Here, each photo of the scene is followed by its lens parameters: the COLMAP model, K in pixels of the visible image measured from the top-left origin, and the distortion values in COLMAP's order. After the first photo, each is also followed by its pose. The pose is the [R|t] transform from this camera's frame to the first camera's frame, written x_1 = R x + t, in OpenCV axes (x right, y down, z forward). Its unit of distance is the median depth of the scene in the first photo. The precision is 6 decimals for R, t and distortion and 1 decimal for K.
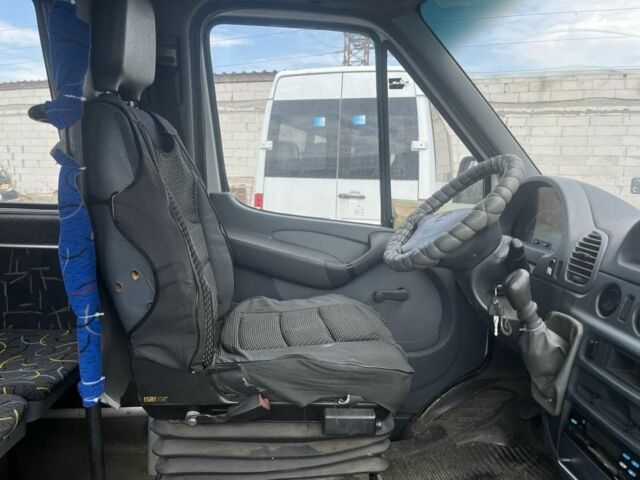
lens RADIAL K [[490.2, 0, 322.6], [0, 490.2, 237.6], [0, 0, 1]] dist [0.061275, -0.079871]
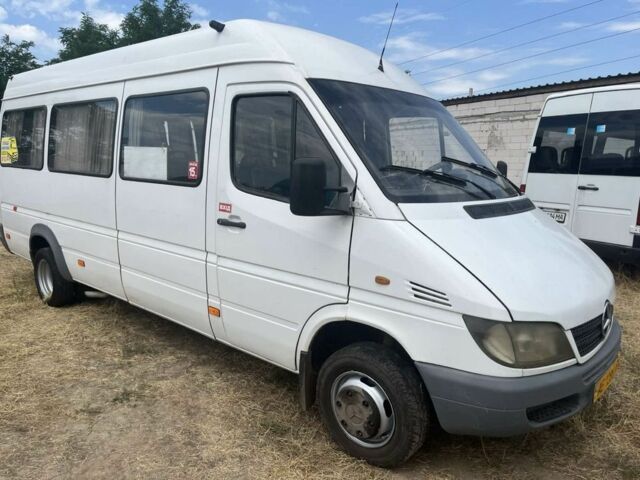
lens RADIAL K [[490.2, 0, 322.6], [0, 490.2, 237.6], [0, 0, 1]] dist [0.061275, -0.079871]
pose [[0.700325, 0.104772, -0.706093, 0.482009], [-0.101692, 0.993724, 0.046590, 0.052544], [0.706544, 0.039176, 0.706584, -0.388234]]
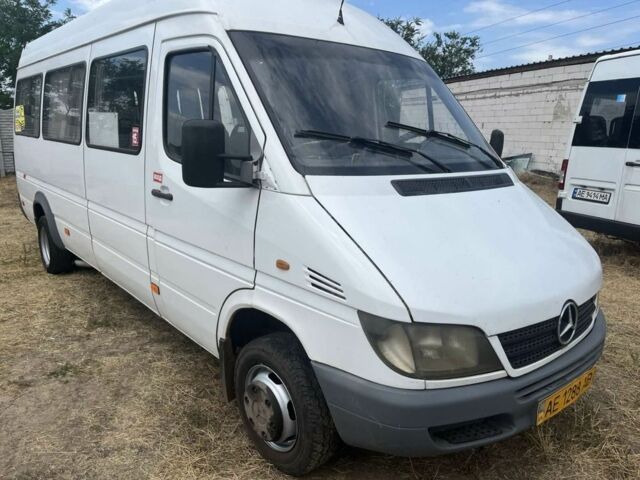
lens RADIAL K [[490.2, 0, 322.6], [0, 490.2, 237.6], [0, 0, 1]] dist [0.061275, -0.079871]
pose [[0.590755, 0.163234, -0.790167, 0.529872], [-0.121560, 0.986150, 0.112838, 0.037442], [0.797642, 0.029393, 0.602415, -0.230189]]
